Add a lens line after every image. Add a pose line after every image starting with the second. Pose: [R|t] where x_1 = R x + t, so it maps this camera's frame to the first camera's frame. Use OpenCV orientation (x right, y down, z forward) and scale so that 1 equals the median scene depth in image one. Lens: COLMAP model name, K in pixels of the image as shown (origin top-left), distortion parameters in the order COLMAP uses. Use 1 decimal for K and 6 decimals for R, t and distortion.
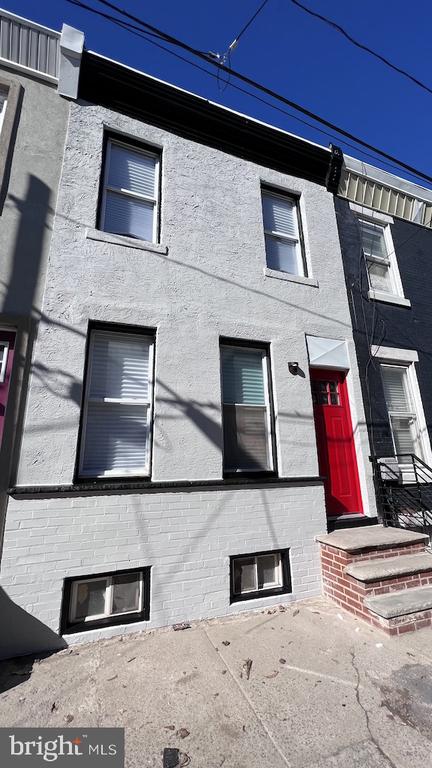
lens RADIAL K [[308.4, 0, 214.4], [0, 308.4, 384.5], [0, 0, 1]] dist [-0.001505, 0.000889]
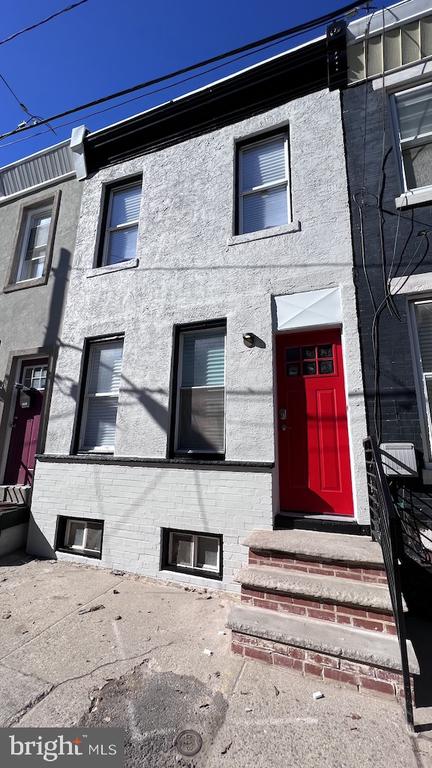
lens RADIAL K [[308.4, 0, 215.6], [0, 308.4, 382.8], [0, 0, 1]] dist [-0.001505, 0.000889]
pose [[0.754819, -0.107749, -0.647023, 0.853547], [0.129523, 0.991477, -0.014008, 0.078998], [0.643018, -0.073231, 0.762342, 0.292132]]
